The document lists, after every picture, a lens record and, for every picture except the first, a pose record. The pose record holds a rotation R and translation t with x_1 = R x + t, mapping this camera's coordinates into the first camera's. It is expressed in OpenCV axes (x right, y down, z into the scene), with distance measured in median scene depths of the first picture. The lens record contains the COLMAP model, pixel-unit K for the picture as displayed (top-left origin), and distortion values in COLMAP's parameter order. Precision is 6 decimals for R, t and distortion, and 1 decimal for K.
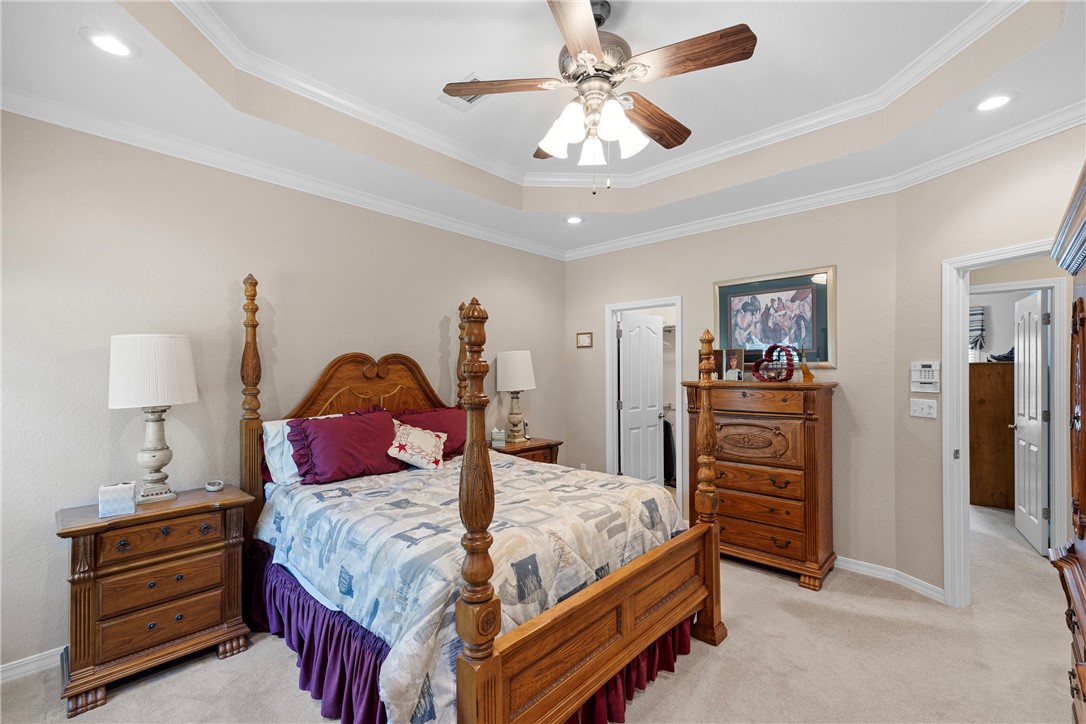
lens RADIAL K [[498.7, 0, 543.0], [0, 498.7, 362.0], [0, 0, 1]] dist [0.111419, 0.000047]
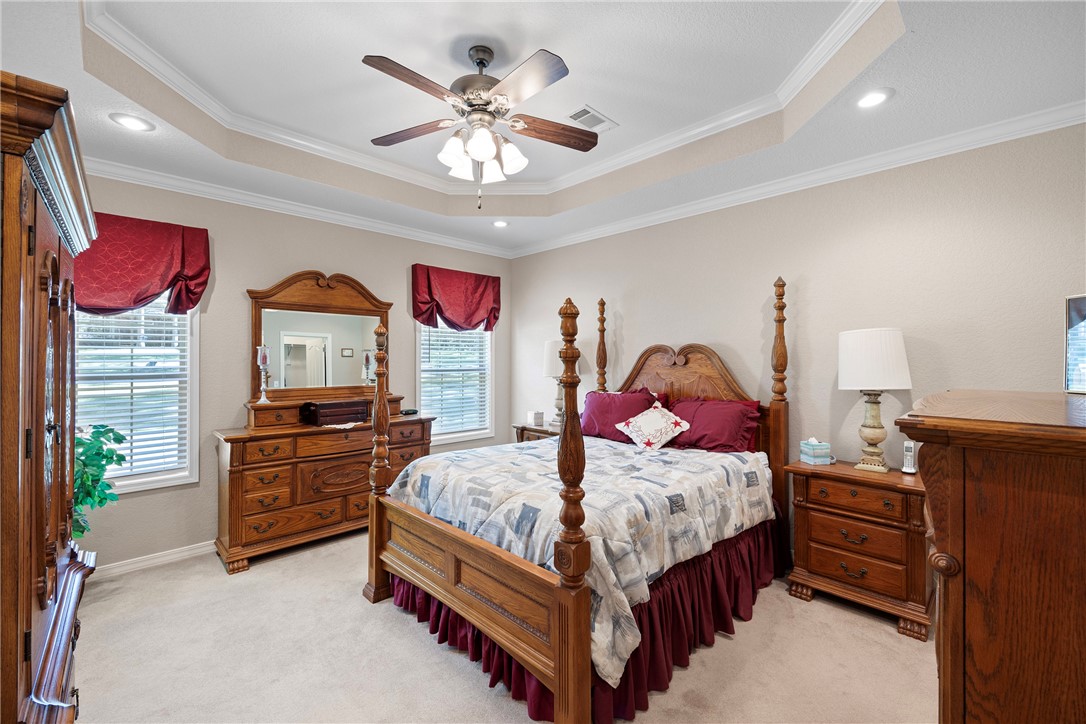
lens RADIAL K [[454.4, 0, 543.0], [0, 454.4, 362.0], [0, 0, 1]] dist [-0.018365, 0.000137]
pose [[-0.083669, 0.006868, -0.996470, 0.821207], [0.012285, 0.999907, 0.005860, 0.015888], [0.996418, -0.011752, -0.083745, 0.905166]]
